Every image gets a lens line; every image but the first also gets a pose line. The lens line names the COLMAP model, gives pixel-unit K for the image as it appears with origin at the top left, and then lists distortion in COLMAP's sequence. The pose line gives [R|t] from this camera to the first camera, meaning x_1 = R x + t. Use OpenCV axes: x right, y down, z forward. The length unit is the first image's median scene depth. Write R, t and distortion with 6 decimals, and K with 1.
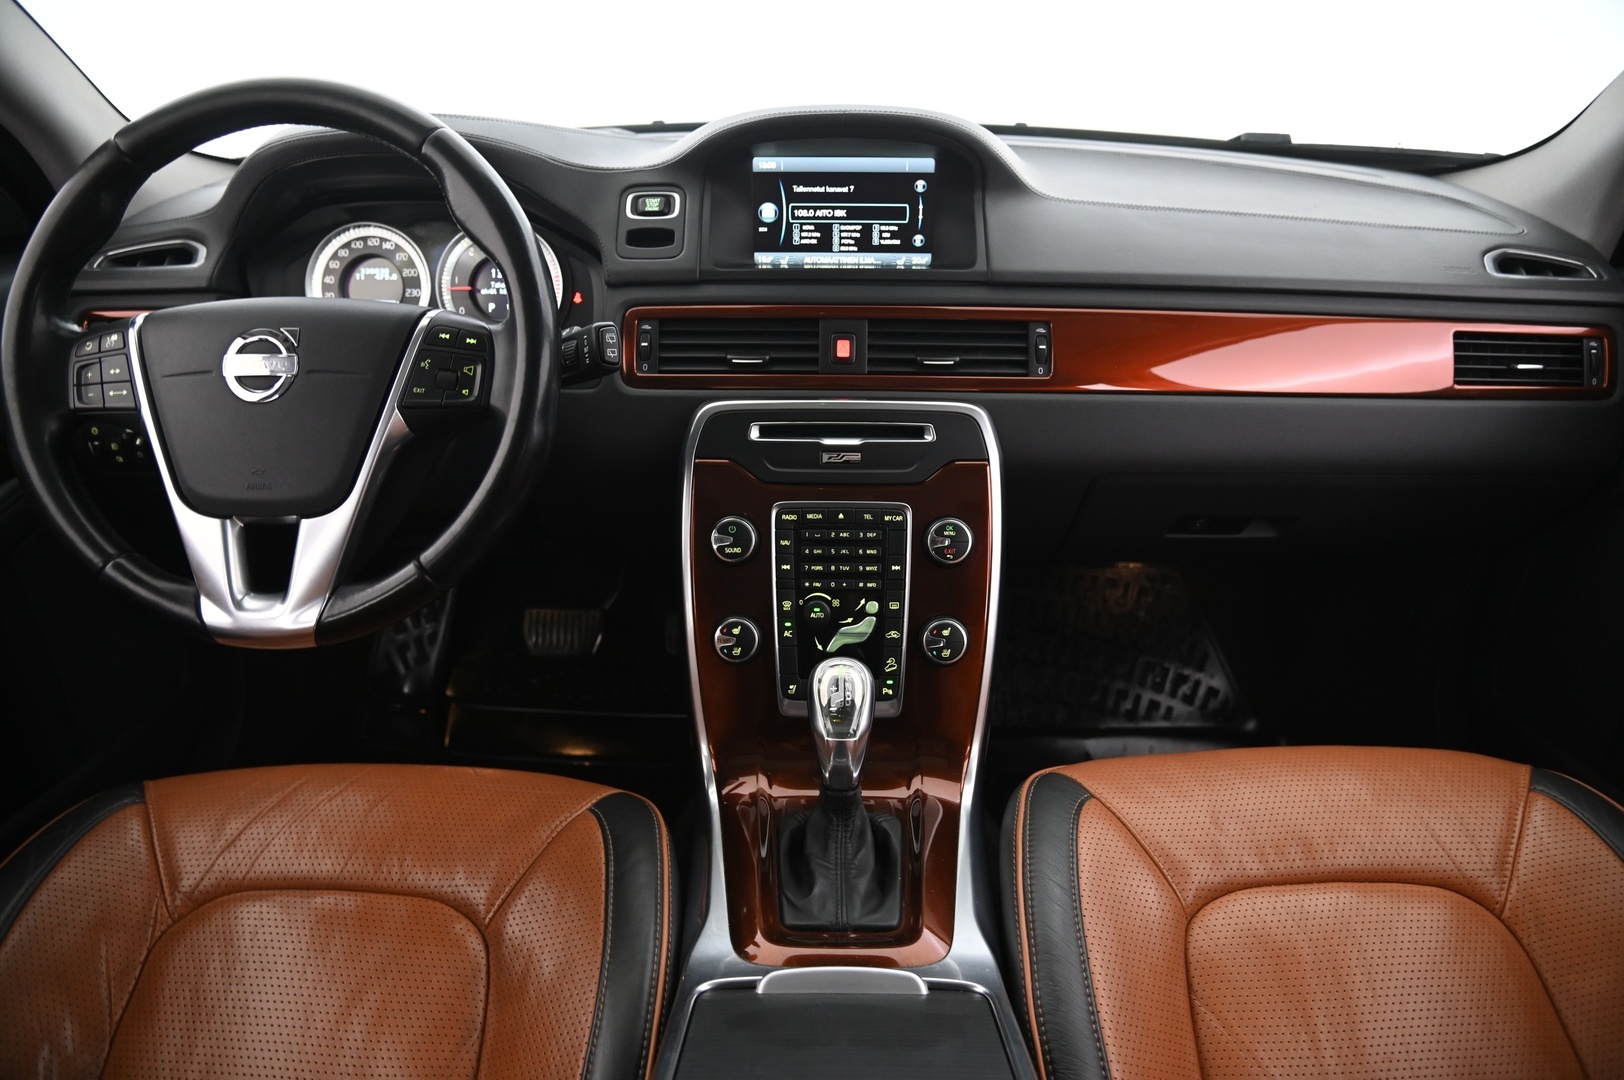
lens RADIAL K [[1097.8, 0, 812.0], [0, 1097.8, 540.0], [0, 0, 1]] dist [-0.127632, 0.077884]
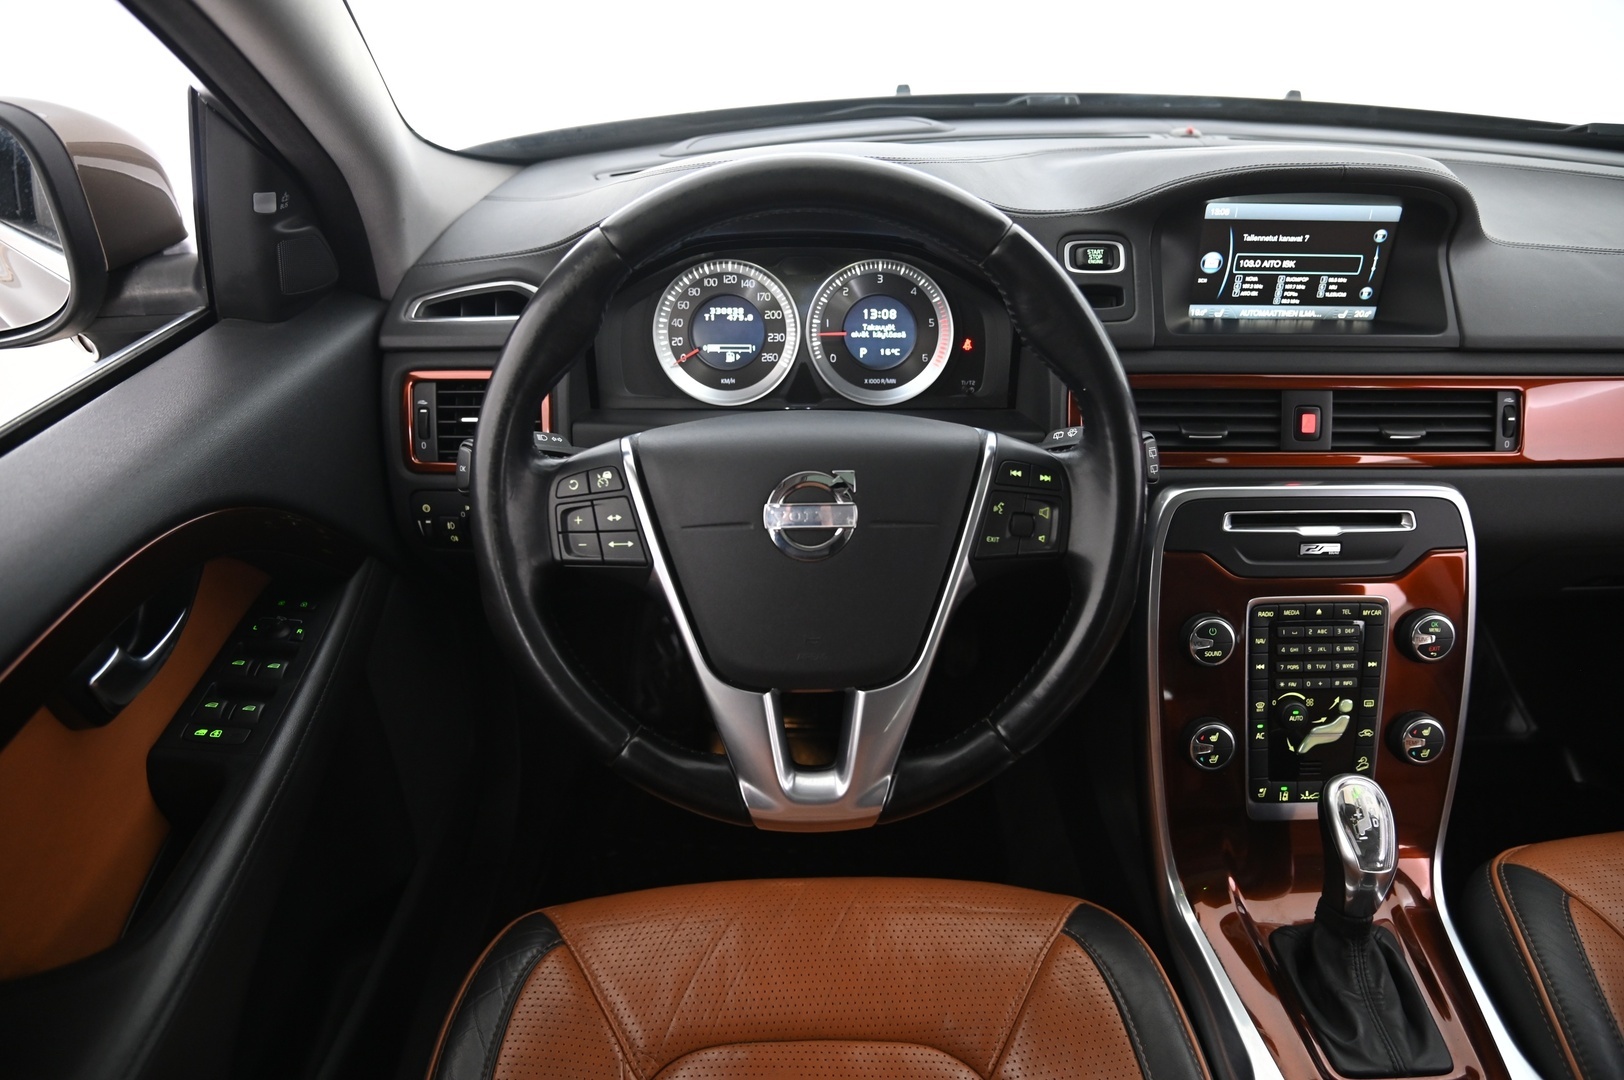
lens RADIAL K [[1097.8, 0, 812.0], [0, 1097.8, 540.0], [0, 0, 1]] dist [-0.127632, 0.077884]
pose [[0.999693, -0.018480, 0.016477, -0.403209], [0.016569, 0.993859, 0.109403, -0.182181], [-0.018398, -0.109096, 0.993861, 0.102314]]
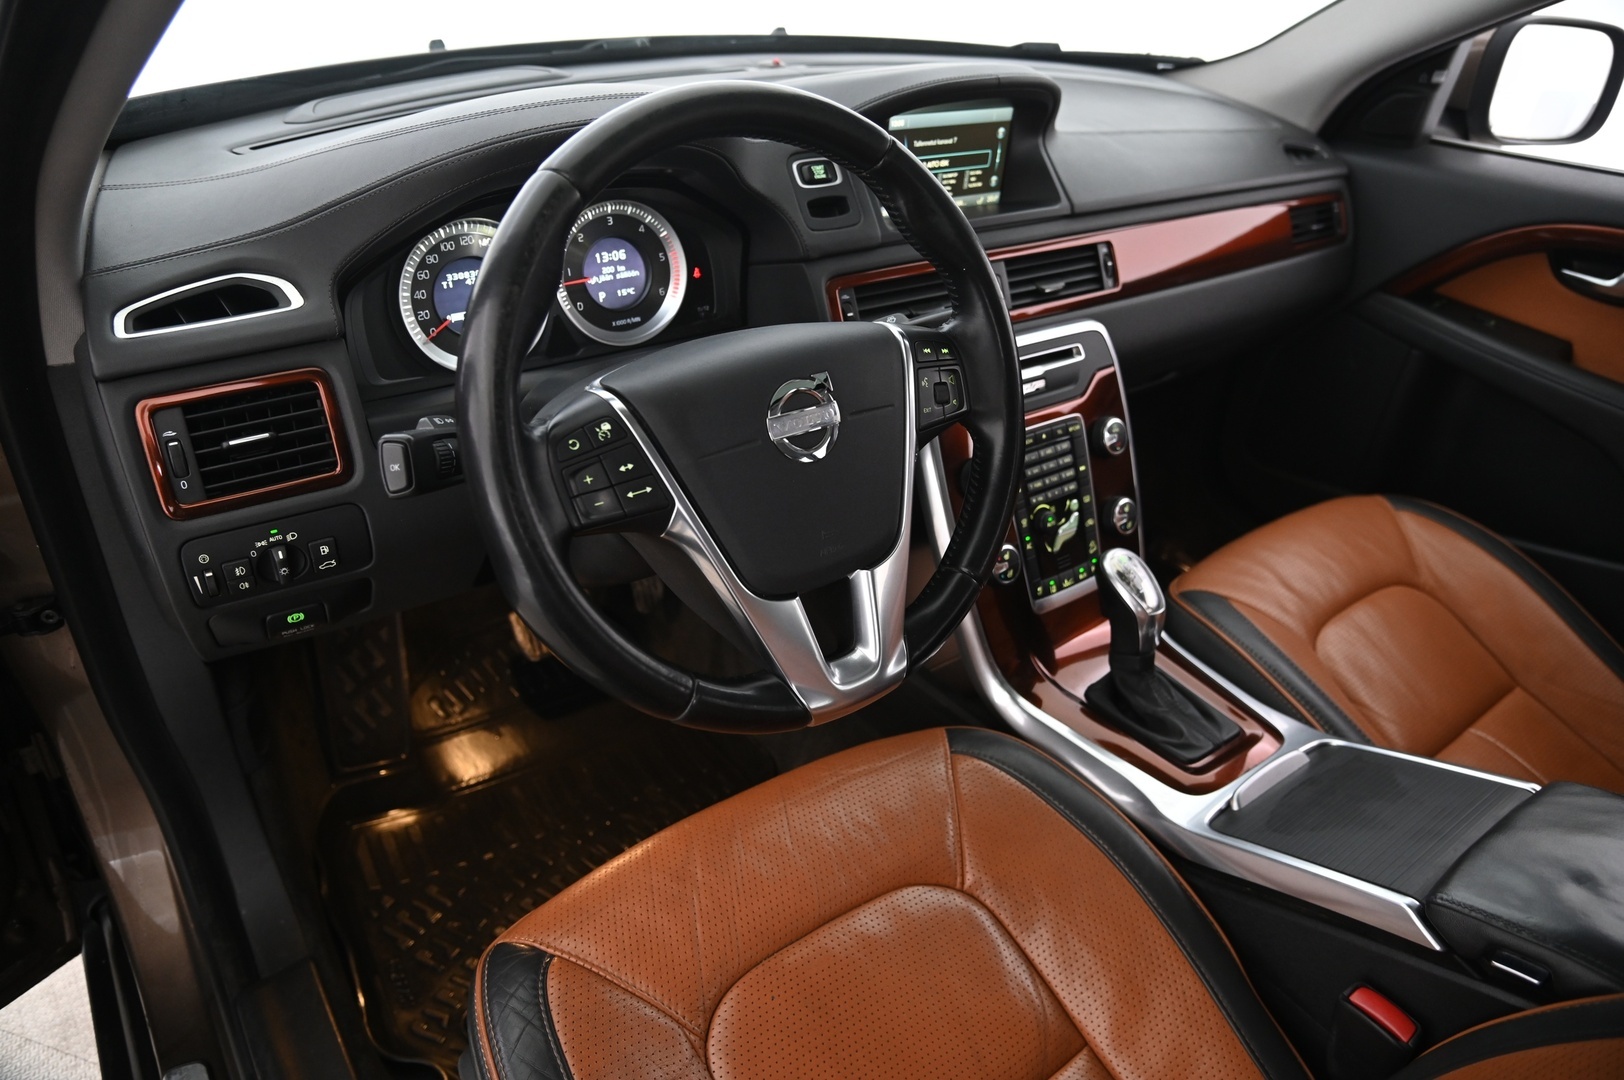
lens RADIAL K [[1097.8, 0, 812.0], [0, 1097.8, 540.0], [0, 0, 1]] dist [-0.127632, 0.077884]
pose [[0.798663, -0.280370, 0.532476, -0.782992], [0.201221, 0.958326, 0.202784, -0.192257], [-0.567140, -0.054810, 0.821796, 0.176047]]
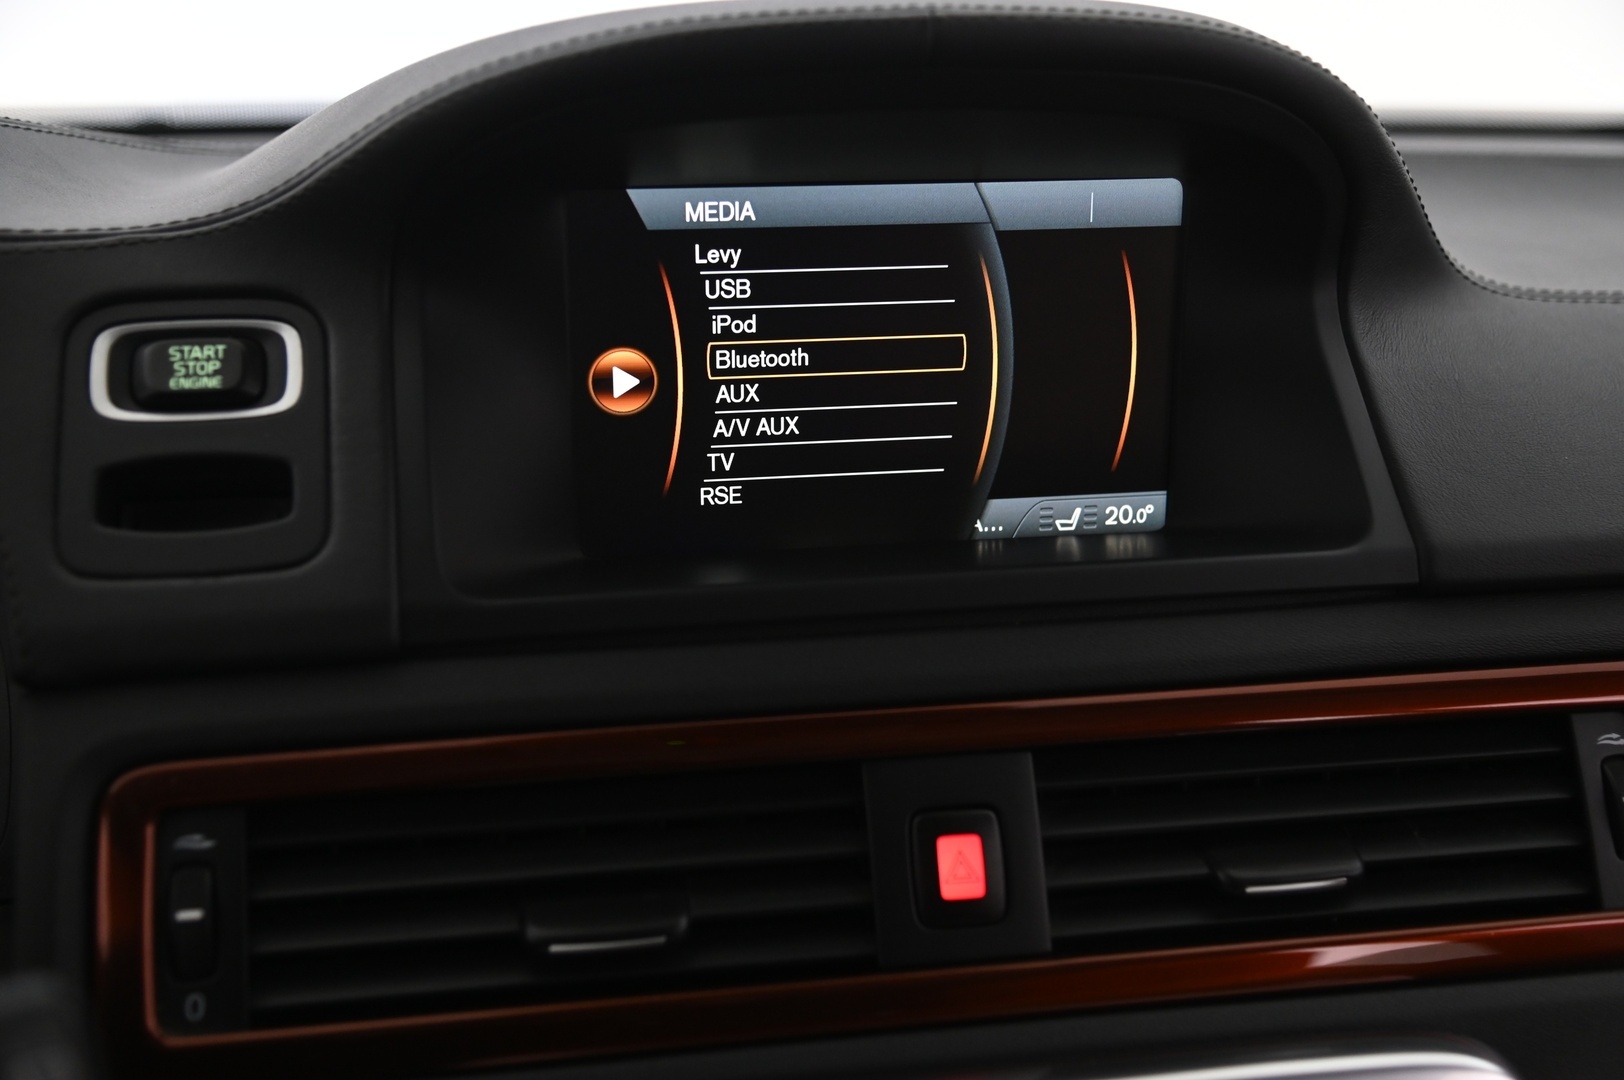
lens RADIAL K [[2092.4, 0, 816.0], [0, 2092.4, 498.8], [0, 0, 1]] dist [0.088549, 0.009233]
pose [[0.977426, -0.052853, 0.204560, -0.107649], [0.092627, 0.977394, -0.190055, -0.167718], [-0.189891, 0.204713, 0.960226, 0.486270]]
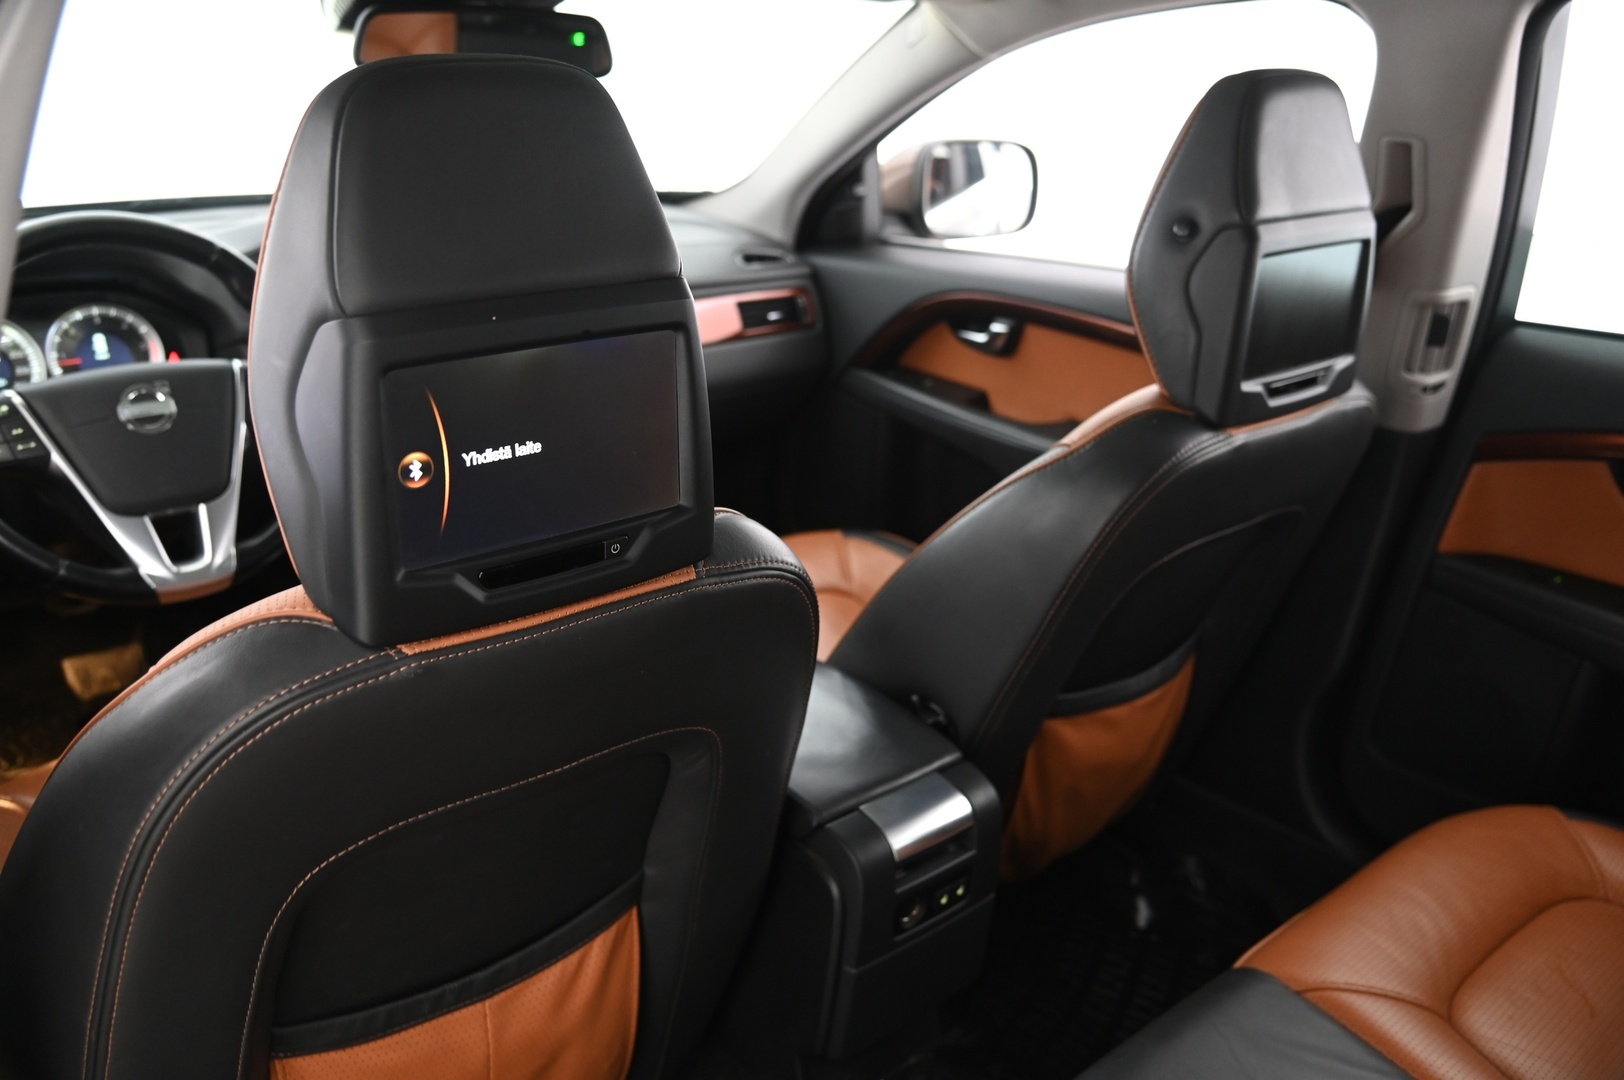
lens RADIAL K [[1413.3, 0, 812.0], [0, 1413.3, 540.0], [0, 0, 1]] dist [-0.003227, 0.069484]
pose [[0.744723, -0.216120, 0.631411, -0.845267], [0.257823, 0.965829, 0.026493, 0.149618], [-0.615560, 0.143063, 0.774996, -0.814179]]
